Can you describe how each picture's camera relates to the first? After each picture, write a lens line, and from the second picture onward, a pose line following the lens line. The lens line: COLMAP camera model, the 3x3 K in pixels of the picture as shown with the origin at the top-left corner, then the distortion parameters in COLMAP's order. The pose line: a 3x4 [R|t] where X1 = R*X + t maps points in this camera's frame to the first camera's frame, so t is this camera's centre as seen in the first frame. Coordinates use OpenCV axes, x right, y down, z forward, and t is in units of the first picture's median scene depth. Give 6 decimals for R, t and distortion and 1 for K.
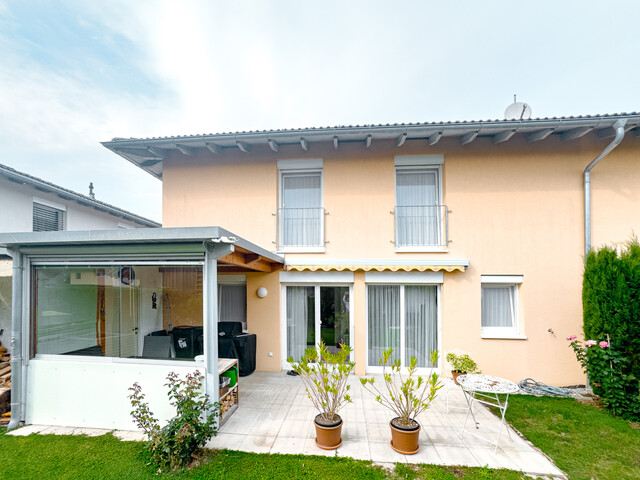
lens RADIAL K [[267.0, 0, 320.4], [0, 267.0, 258.0], [0, 0, 1]] dist [-0.029928, 0.012254]
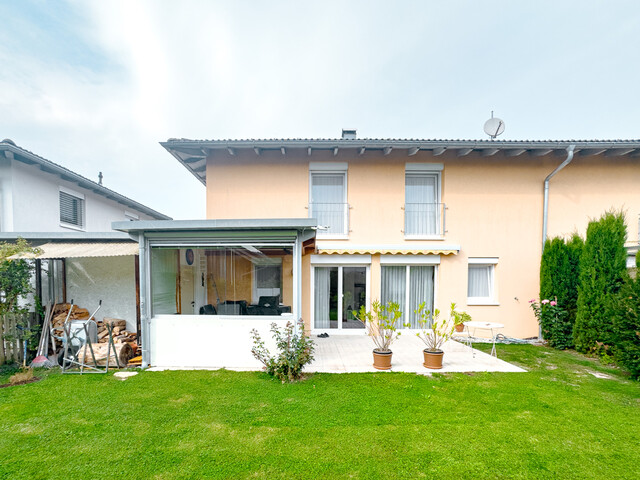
lens RADIAL K [[270.2, 0, 302.8], [0, 270.2, 262.4], [0, 0, 1]] dist [-0.032835, 0.012434]
pose [[0.996755, 0.000548, 0.080499, -0.320723], [-0.004719, 0.998655, 0.051630, 0.024100], [-0.080363, -0.051842, 0.995417, -0.259293]]
